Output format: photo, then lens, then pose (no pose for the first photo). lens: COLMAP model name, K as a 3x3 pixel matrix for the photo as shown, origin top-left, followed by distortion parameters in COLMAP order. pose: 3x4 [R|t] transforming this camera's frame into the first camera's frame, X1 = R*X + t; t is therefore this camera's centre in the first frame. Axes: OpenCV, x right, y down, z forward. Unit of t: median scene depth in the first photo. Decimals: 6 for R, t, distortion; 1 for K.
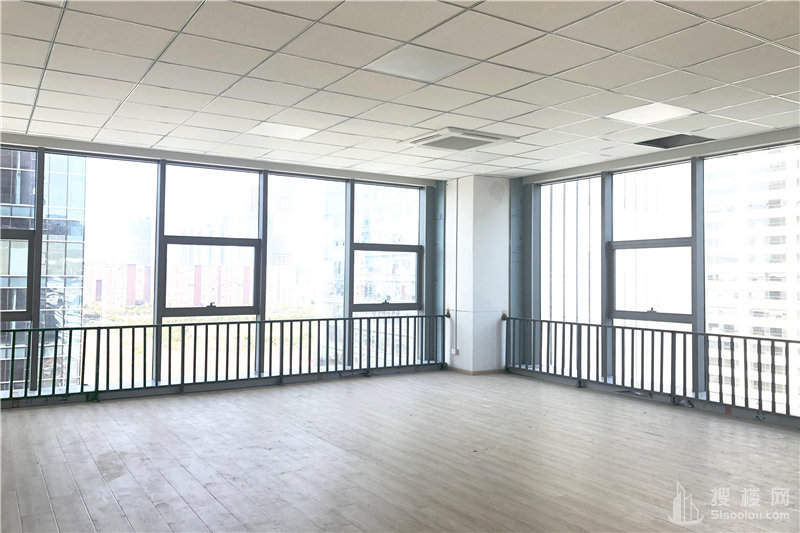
lens RADIAL K [[645.4, 0, 402.1], [0, 645.4, 258.8], [0, 0, 1]] dist [0.068783, -0.005275]
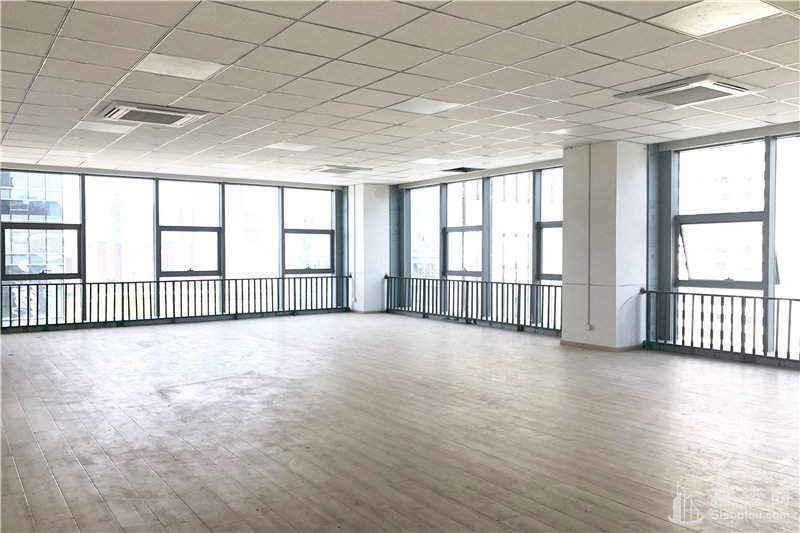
lens RADIAL K [[645.4, 0, 407.8], [0, 645.4, 273.4], [0, 0, 1]] dist [0.068783, -0.005275]
pose [[0.998660, -0.010762, 0.050611, 0.146842], [0.007683, 0.998129, 0.060650, -0.010511], [-0.051169, -0.060180, 0.996875, -0.574725]]
